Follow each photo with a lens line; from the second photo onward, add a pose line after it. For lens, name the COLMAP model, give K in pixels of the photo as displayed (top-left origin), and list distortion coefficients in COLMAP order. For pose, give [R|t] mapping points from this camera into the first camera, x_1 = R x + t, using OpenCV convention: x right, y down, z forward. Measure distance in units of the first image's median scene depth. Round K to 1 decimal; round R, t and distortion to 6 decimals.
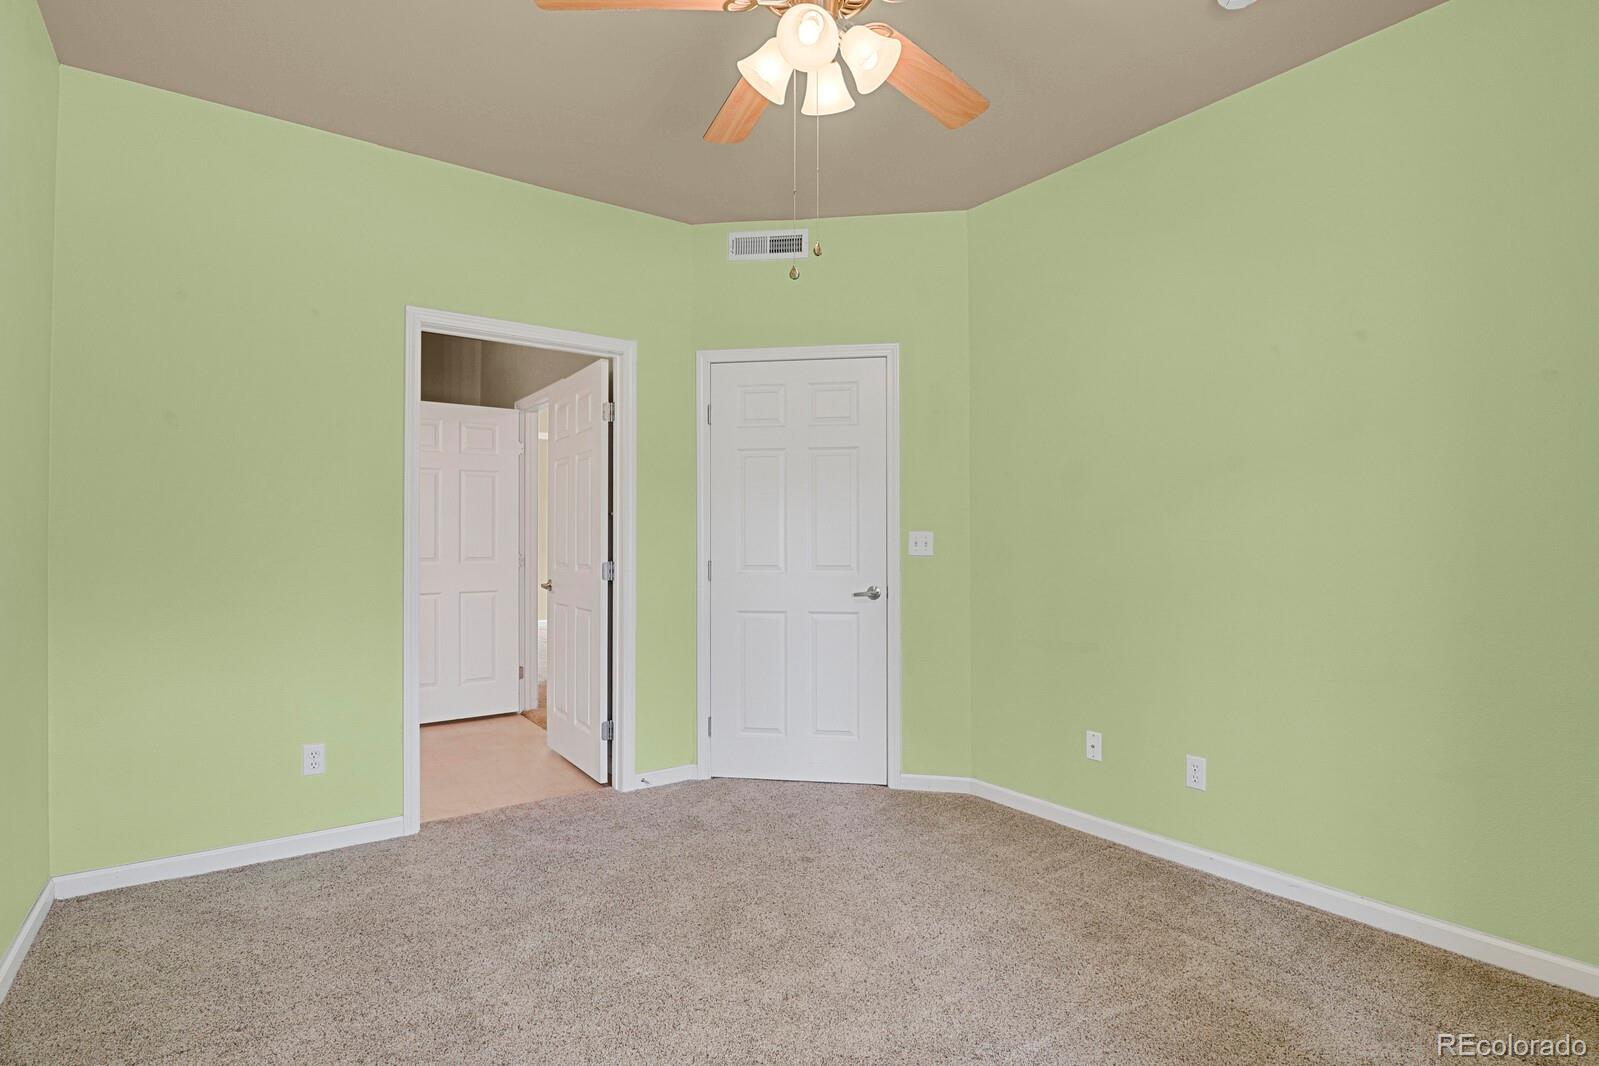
lens RADIAL K [[778.0, 0, 812.1], [0, 778.0, 530.9], [0, 0, 1]] dist [-0.022929, -0.013153]
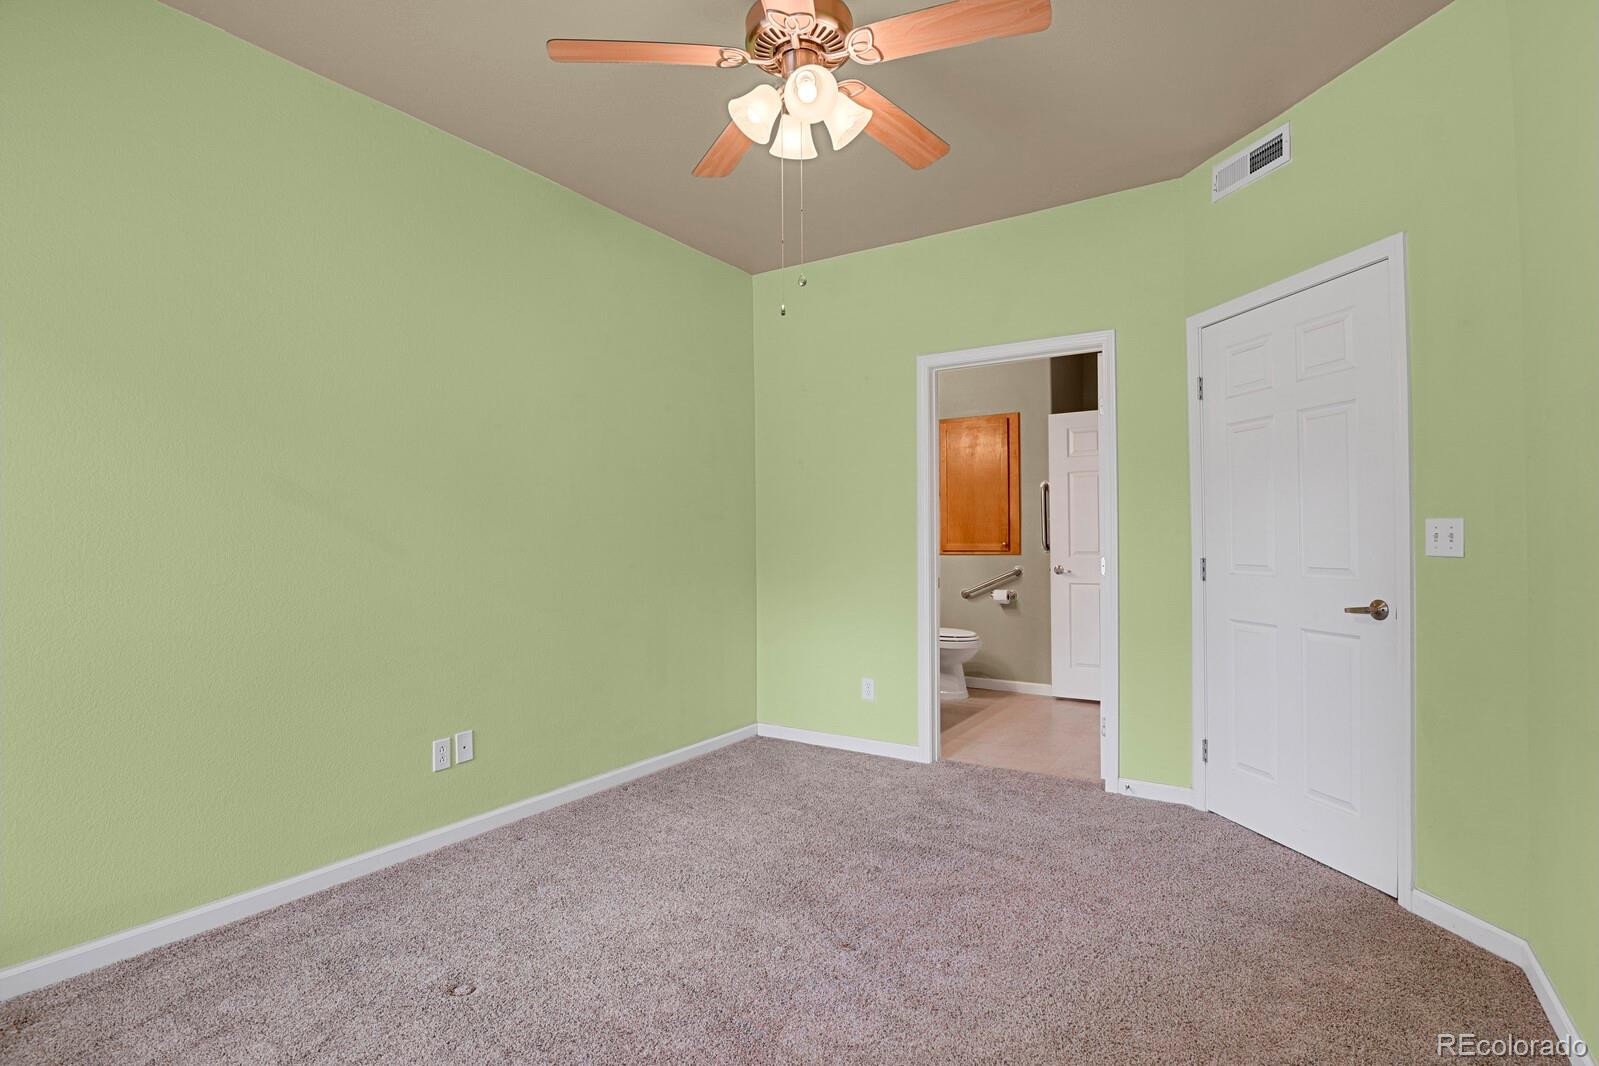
lens RADIAL K [[778.0, 0, 812.1], [0, 778.0, 530.9], [0, 0, 1]] dist [-0.022929, -0.013153]
pose [[0.352042, -0.012050, -0.935907, 0.534239], [0.019493, 0.999795, -0.005540, 0.004730], [0.935781, -0.016293, 0.352205, 0.303851]]
